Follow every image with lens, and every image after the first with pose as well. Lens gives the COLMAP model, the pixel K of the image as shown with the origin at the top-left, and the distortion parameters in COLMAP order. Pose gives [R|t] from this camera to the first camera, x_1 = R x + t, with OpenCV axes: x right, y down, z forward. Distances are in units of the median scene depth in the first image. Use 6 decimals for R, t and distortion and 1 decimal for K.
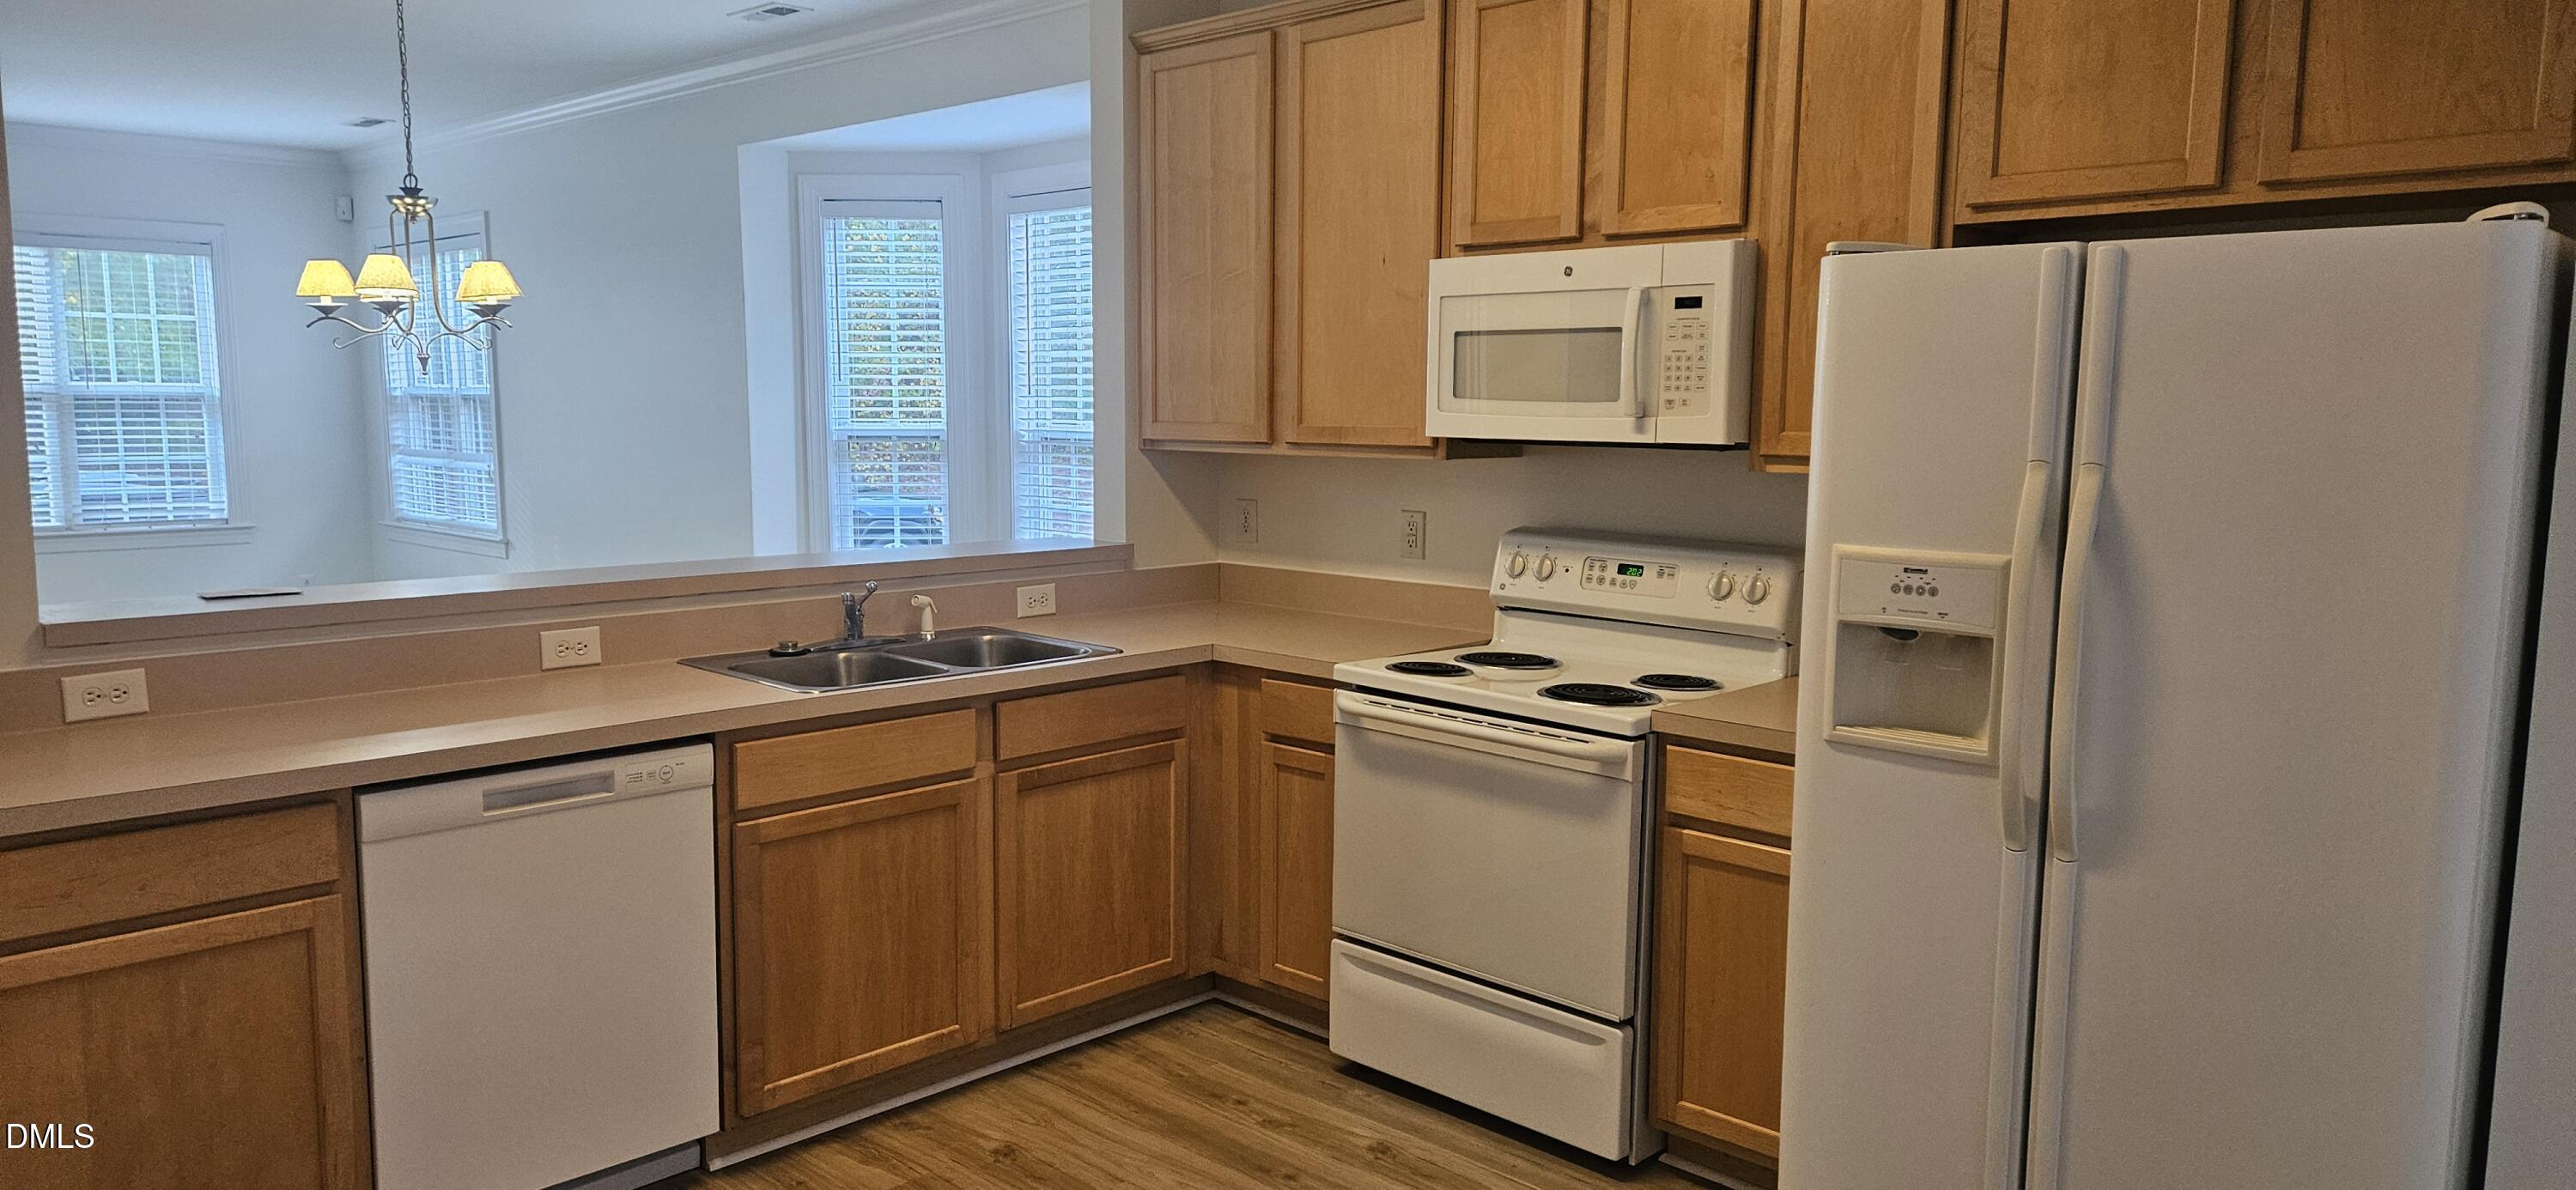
lens RADIAL K [[1699.0, 0, 1281.2], [0, 1699.0, 605.8], [0, 0, 1]] dist [0.061085, -0.011455]
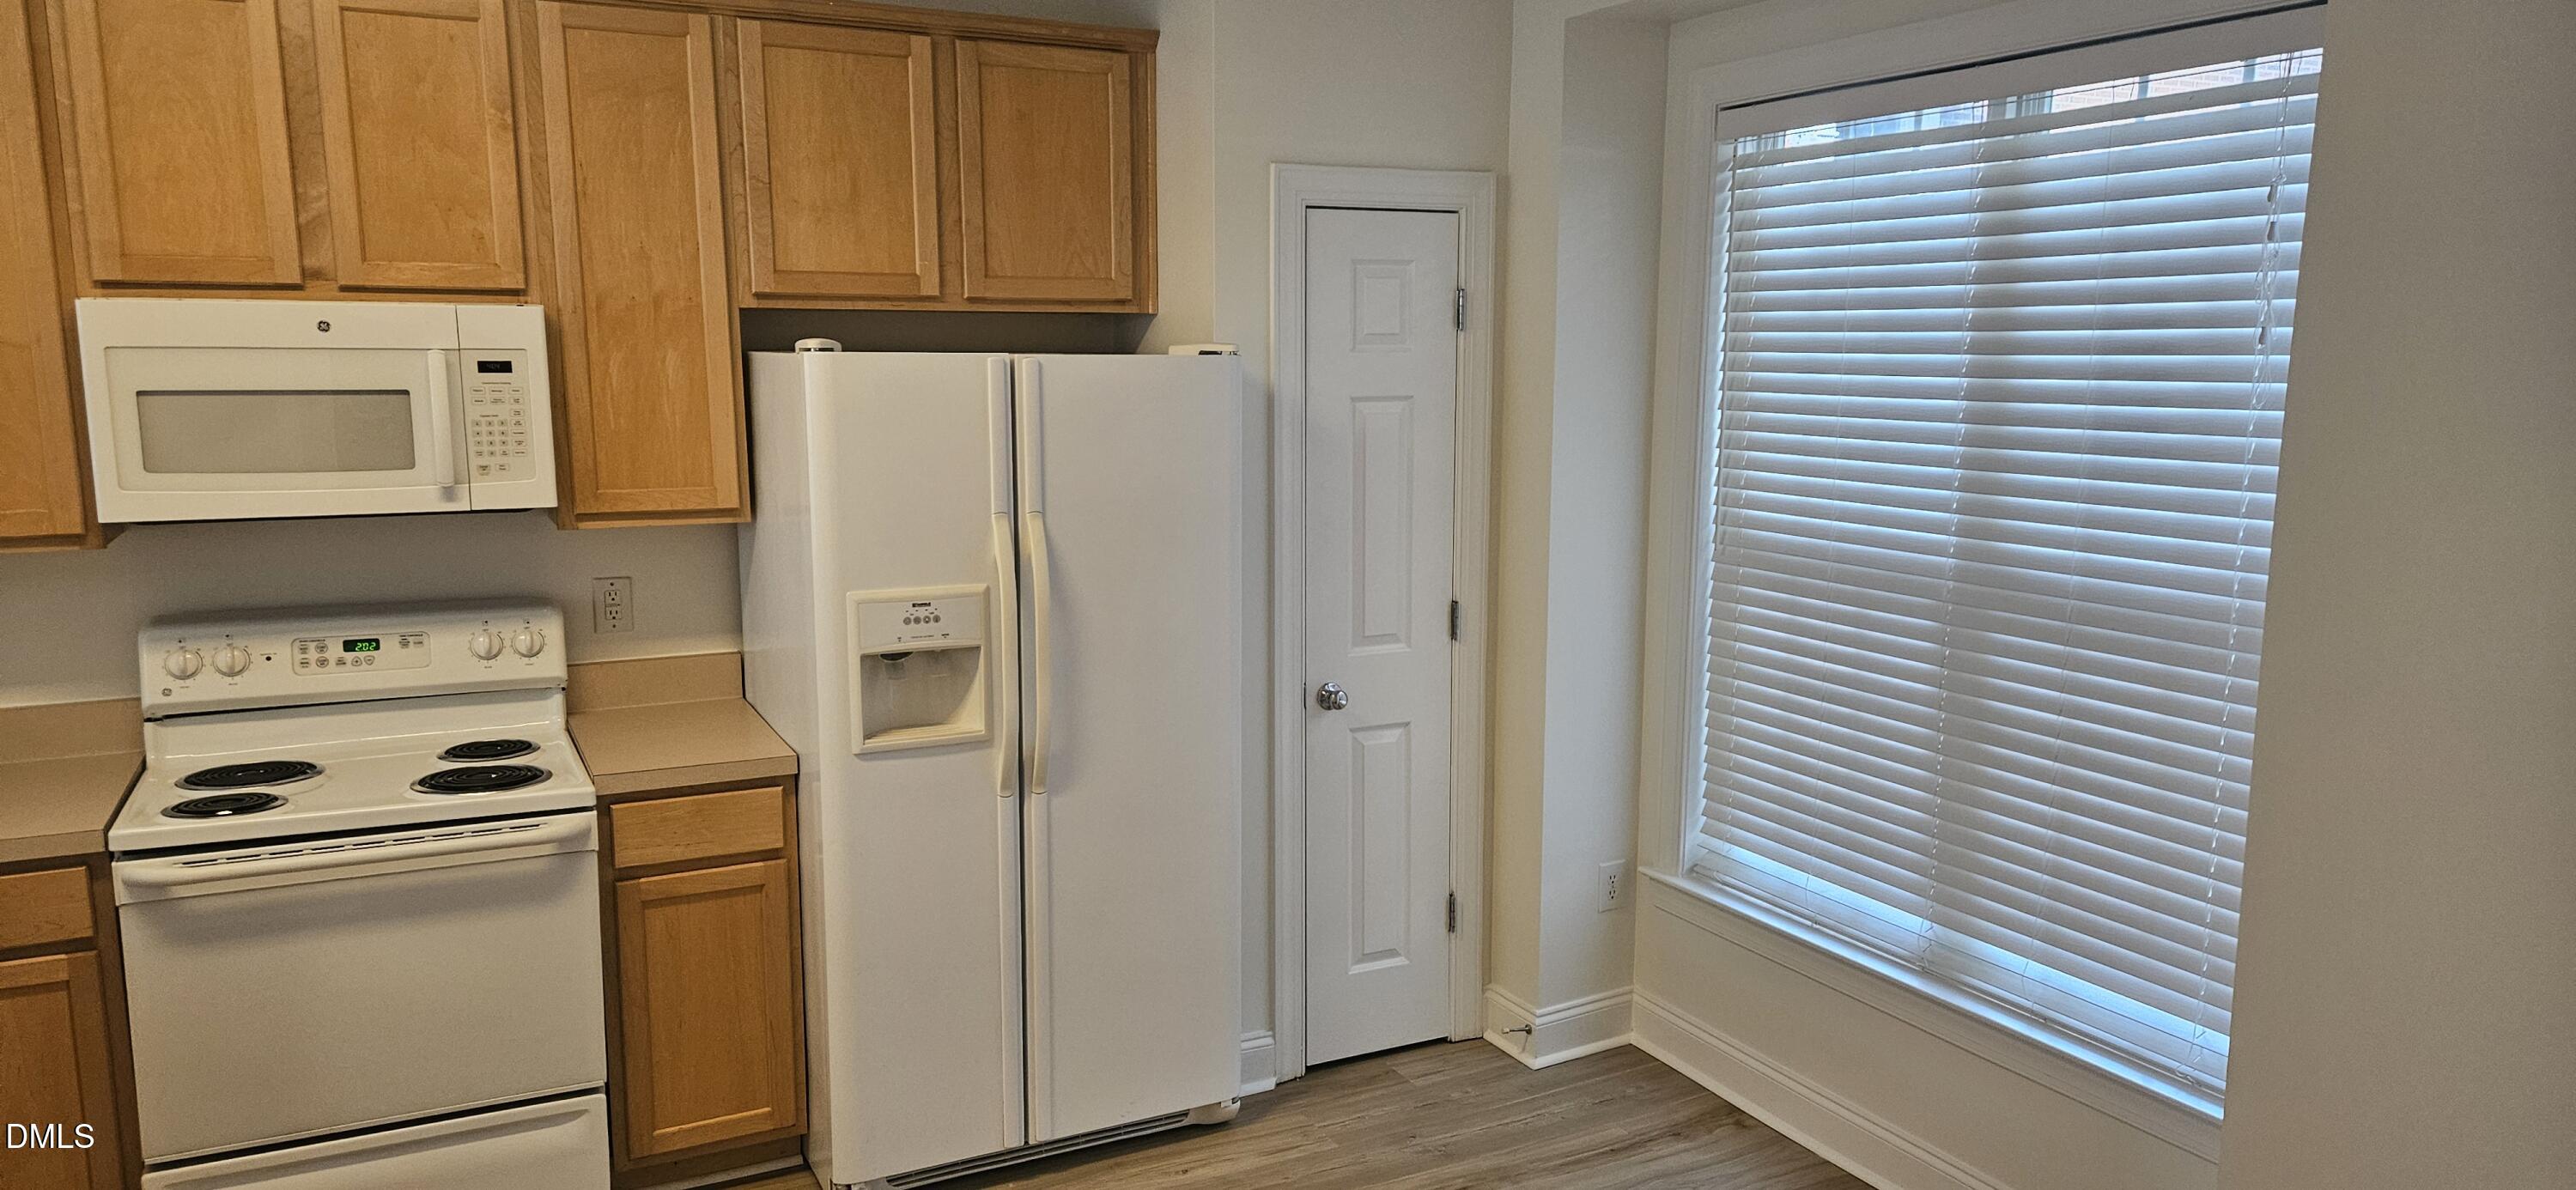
lens RADIAL K [[1699.0, 0, 1294.1], [0, 1699.0, 597.2], [0, 0, 1]] dist [0.061085, -0.011455]
pose [[0.328974, -0.145016, 0.933138, -0.548396], [0.114346, 0.986985, 0.113072, -0.105080], [-0.937391, 0.069503, 0.341274, 0.237779]]
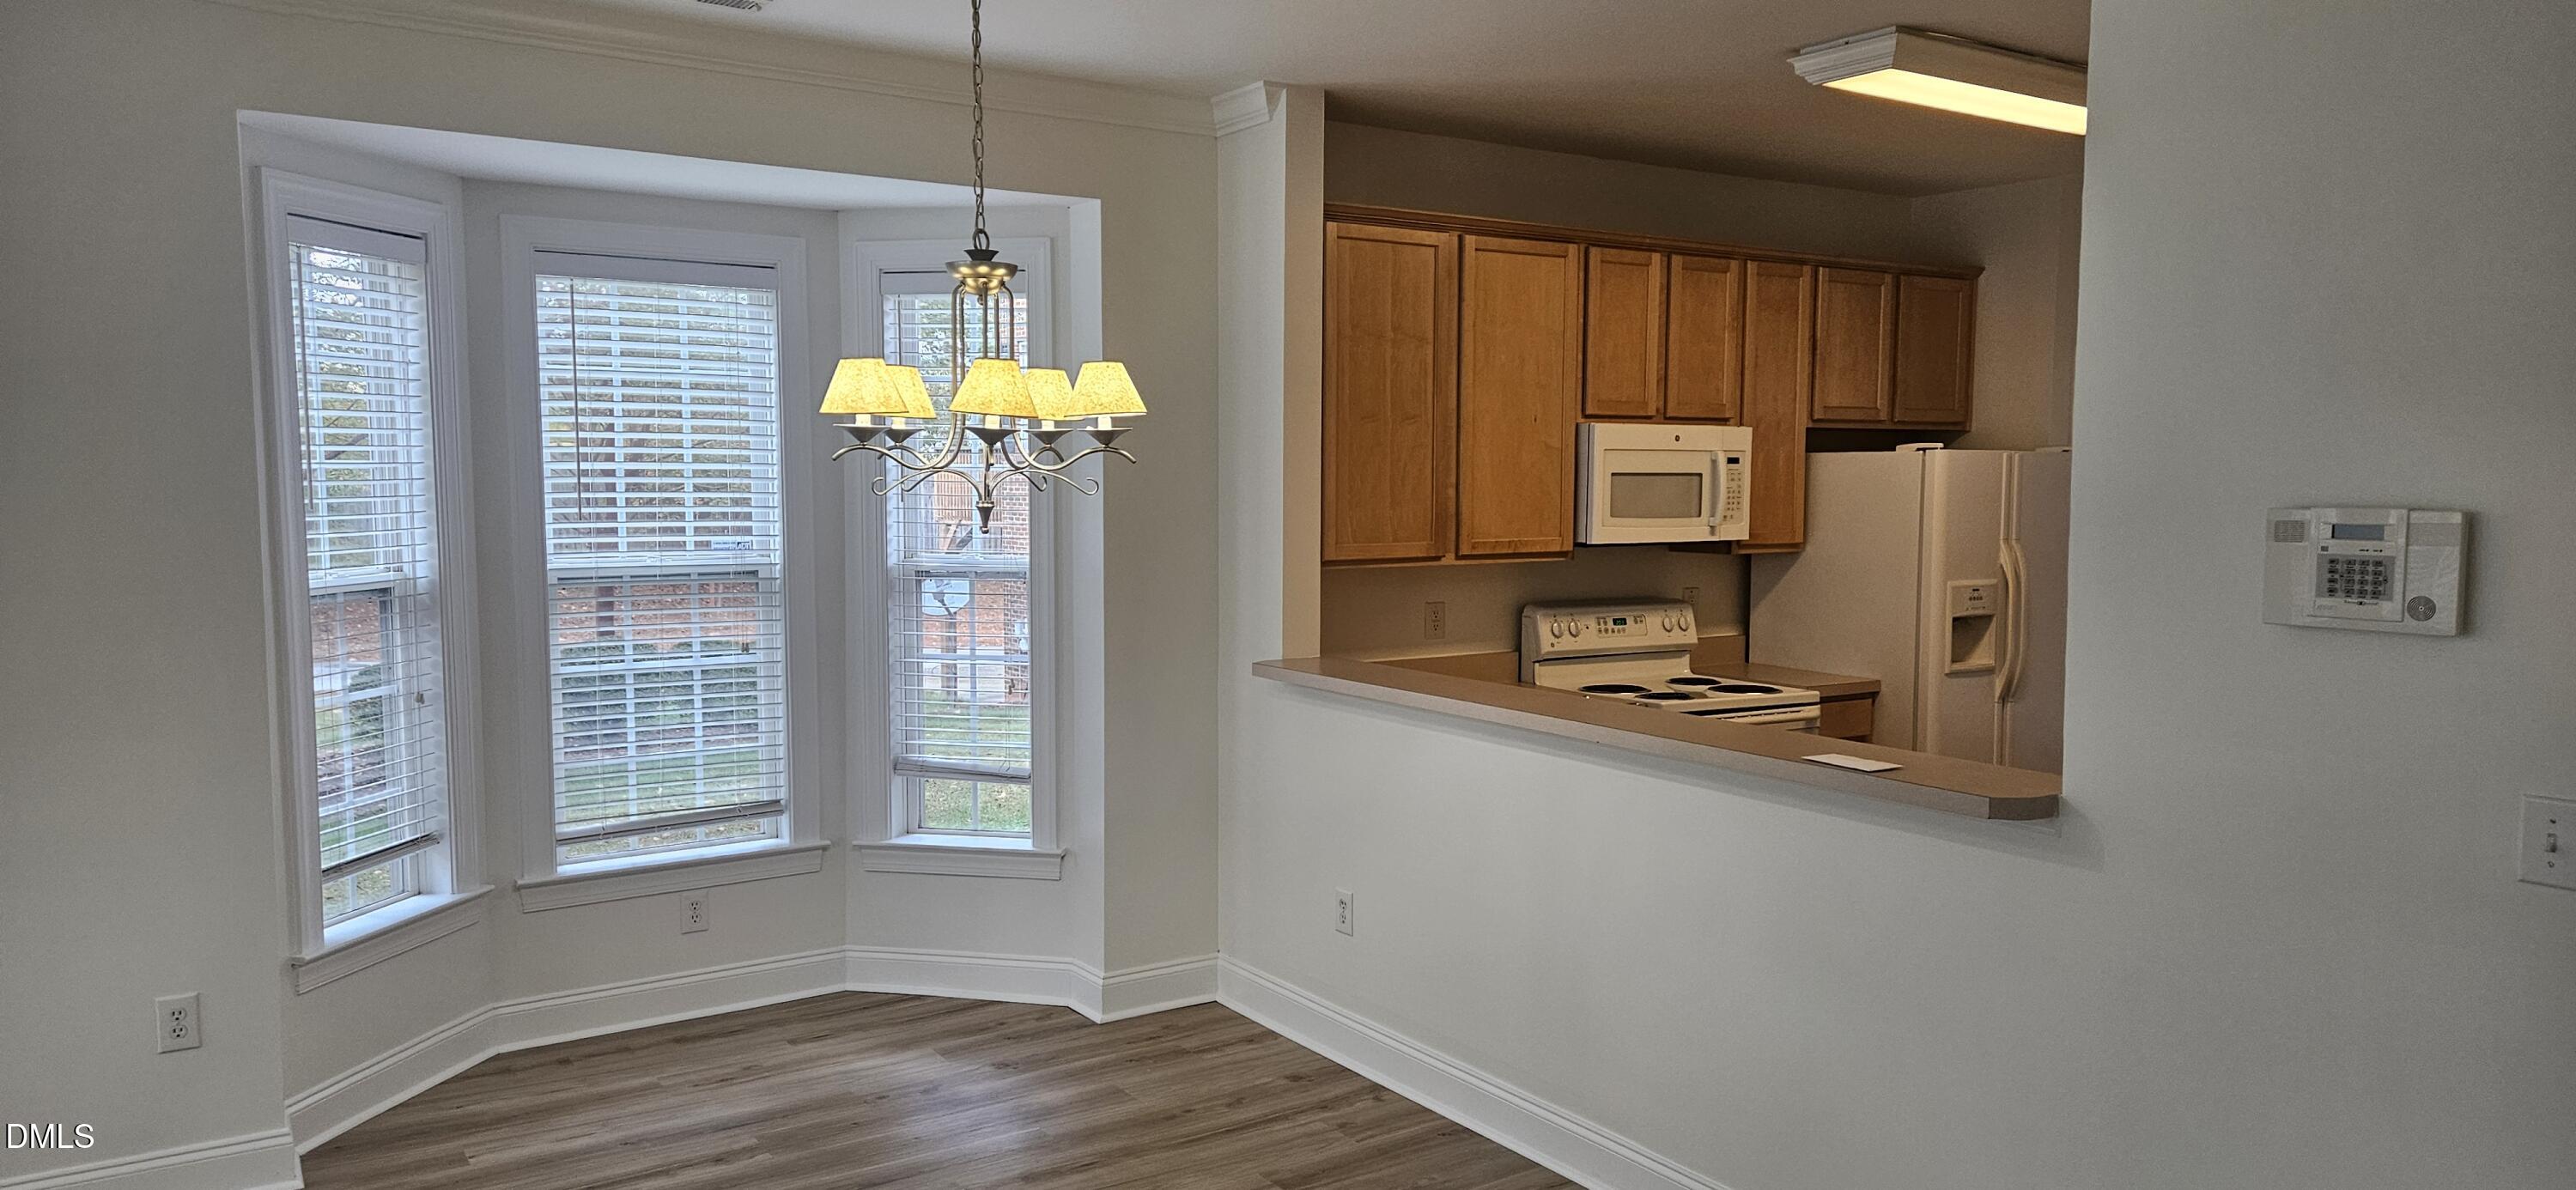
lens RADIAL K [[1699.0, 0, 1284.5], [0, 1699.0, 605.1], [0, 0, 1]] dist [0.061085, -0.011455]
pose [[0.223092, -0.080050, 0.971505, -1.563750], [0.117167, 0.991599, 0.054800, -0.178379], [-0.967730, 0.101603, 0.230597, 1.043460]]
